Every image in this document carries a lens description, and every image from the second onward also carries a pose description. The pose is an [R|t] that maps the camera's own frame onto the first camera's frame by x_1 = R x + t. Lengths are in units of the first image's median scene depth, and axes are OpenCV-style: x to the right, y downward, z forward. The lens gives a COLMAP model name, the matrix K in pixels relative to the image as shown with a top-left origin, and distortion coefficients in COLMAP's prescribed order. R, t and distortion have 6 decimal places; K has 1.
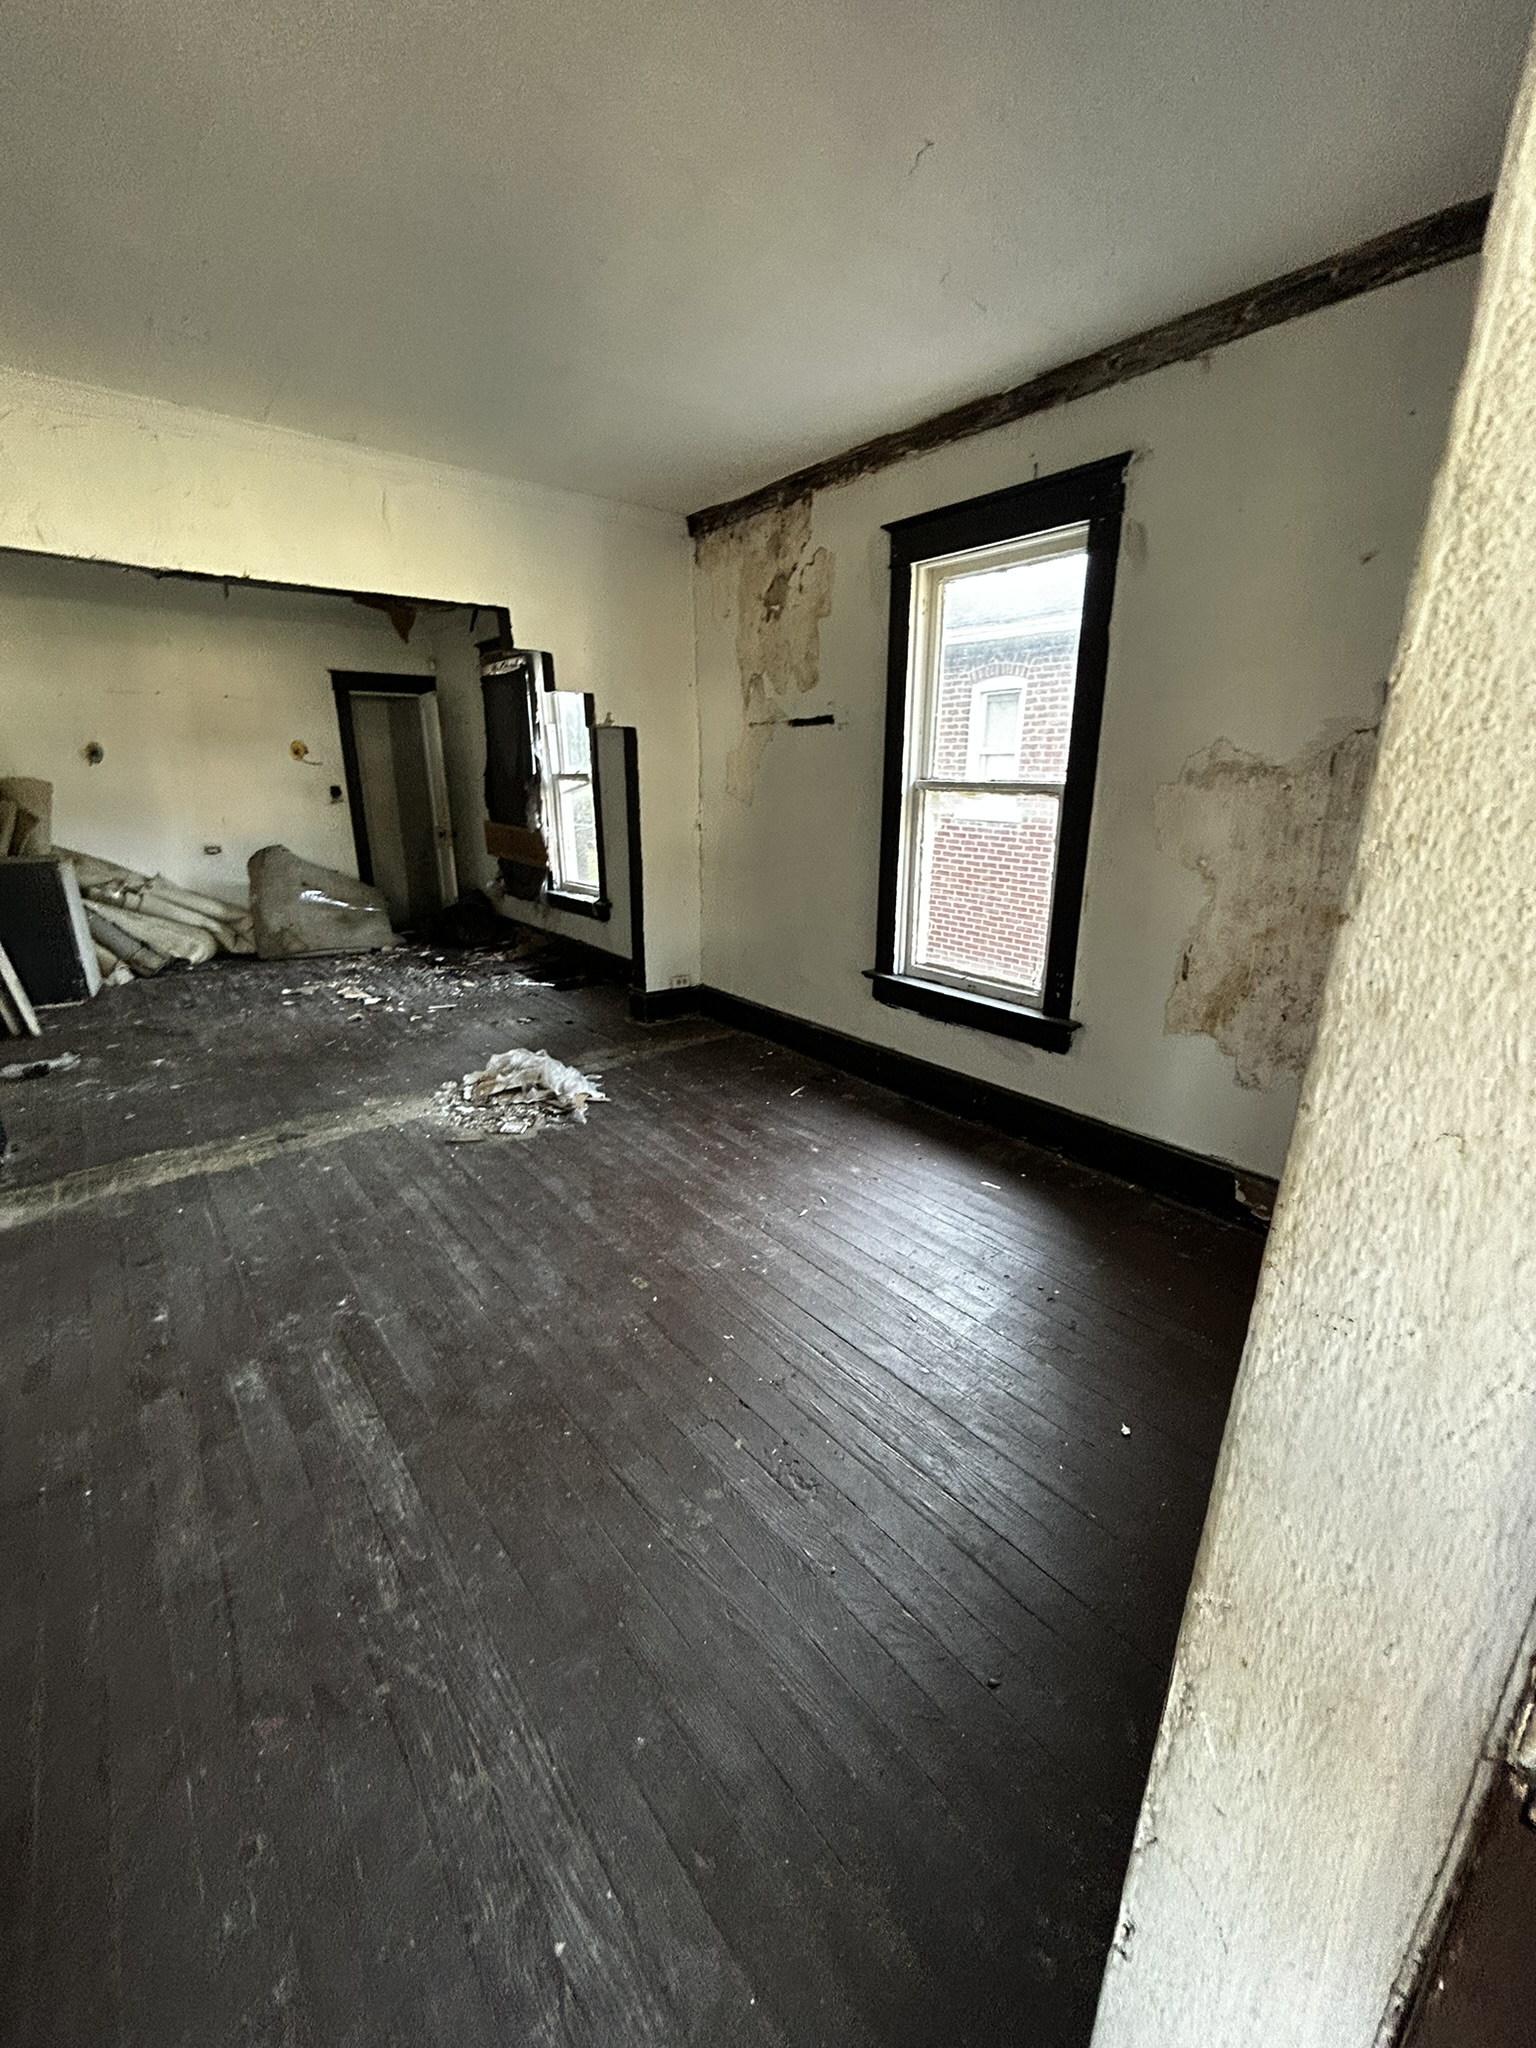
lens RADIAL K [[833.5, 0, 768.0], [0, 833.5, 1020.6], [0, 0, 1]] dist [0.000671, 0.000883]
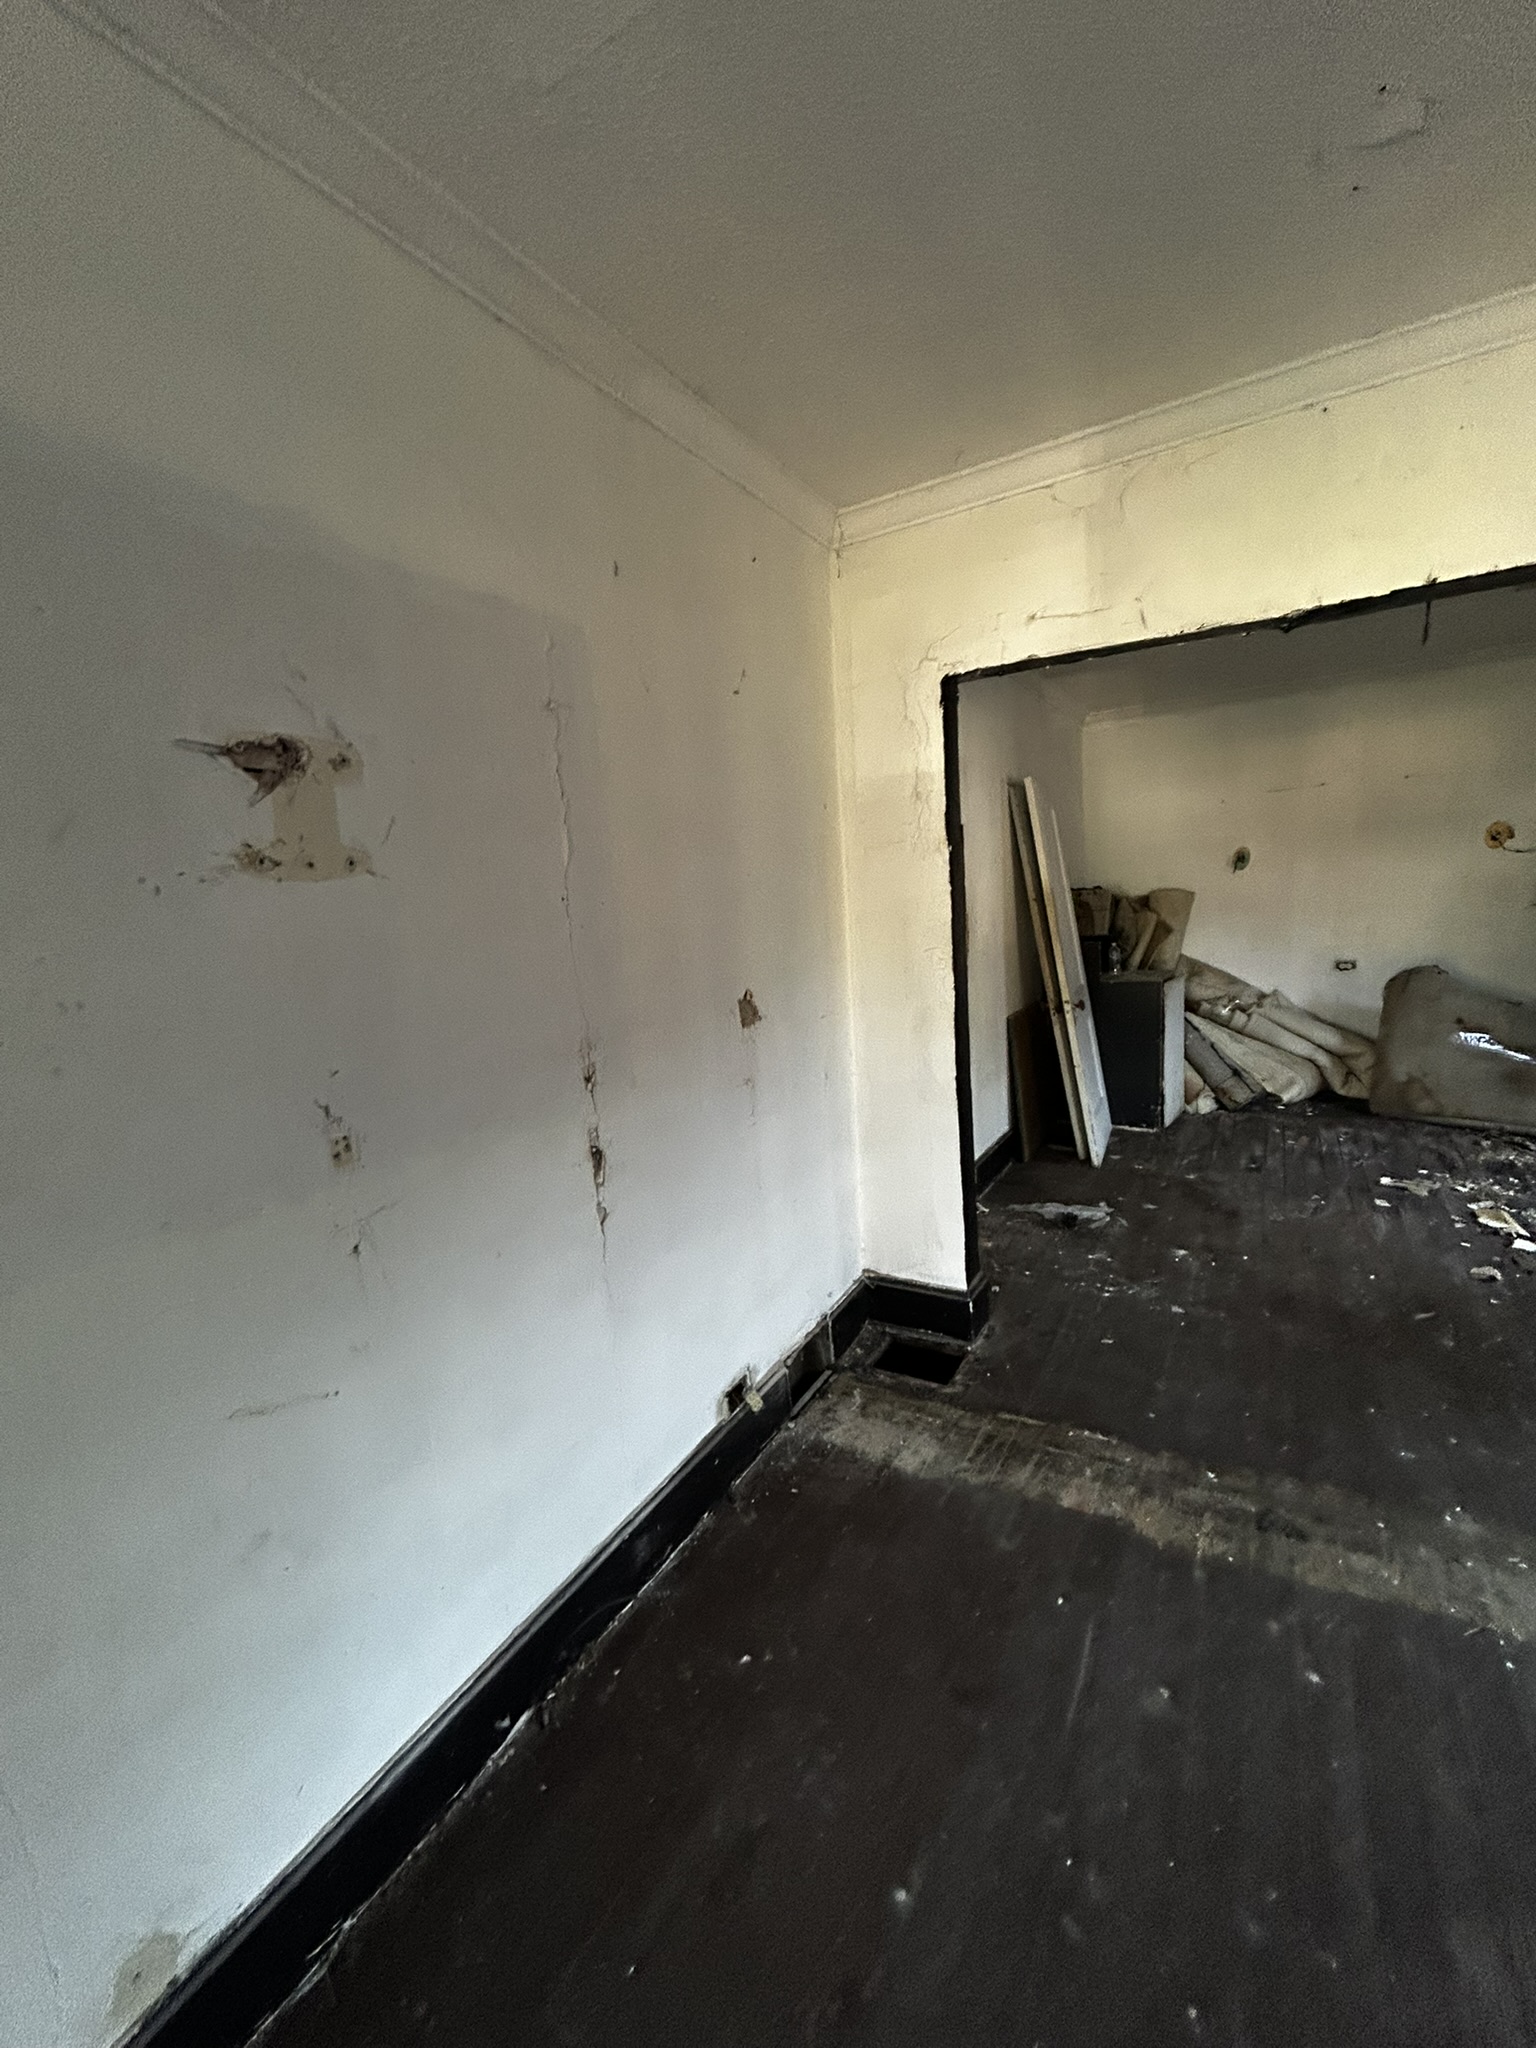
lens RADIAL K [[833.5, 0, 776.5], [0, 833.5, 1021.0], [0, 0, 1]] dist [0.000671, 0.000883]
pose [[0.351881, 0.122338, -0.928016, -0.134123], [-0.202070, 0.977973, 0.052304, -0.110392], [0.913973, 0.169119, 0.368851, 0.271019]]
